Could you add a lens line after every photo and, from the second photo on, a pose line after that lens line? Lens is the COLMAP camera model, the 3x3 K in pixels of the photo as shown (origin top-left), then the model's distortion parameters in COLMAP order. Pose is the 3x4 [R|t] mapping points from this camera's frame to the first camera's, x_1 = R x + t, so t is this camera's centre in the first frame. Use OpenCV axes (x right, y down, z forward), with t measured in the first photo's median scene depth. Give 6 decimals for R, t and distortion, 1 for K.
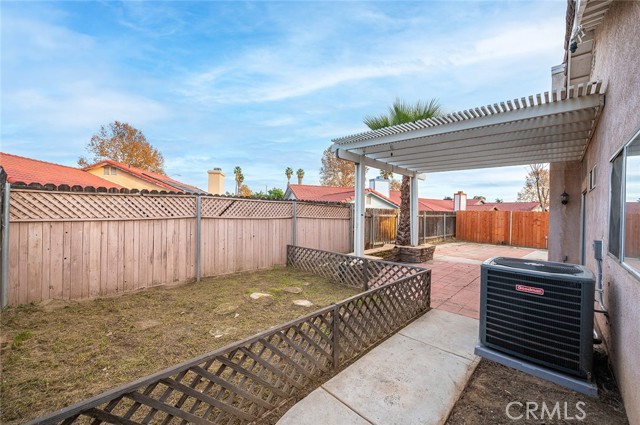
lens RADIAL K [[262.8, 0, 319.5], [0, 262.8, 213.9], [0, 0, 1]] dist [-0.001460, -0.000115]
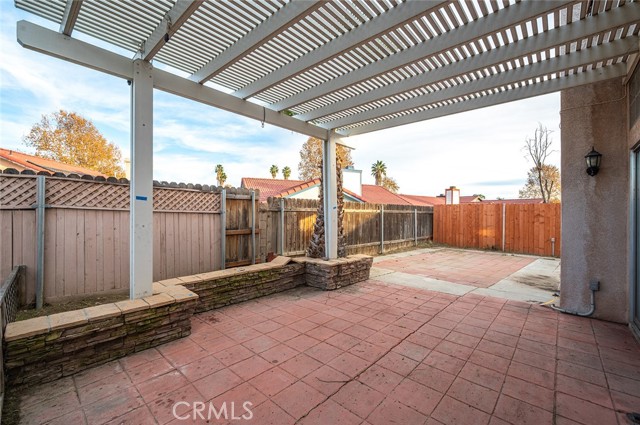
lens RADIAL K [[274.8, 0, 321.0], [0, 274.8, 212.6], [0, 0, 1]] dist [0.000396, 0.000113]
pose [[0.999765, -0.010596, 0.018934, 0.202785], [0.010807, 0.999881, -0.011035, 0.016405], [-0.018815, 0.011237, 0.999760, 0.242166]]
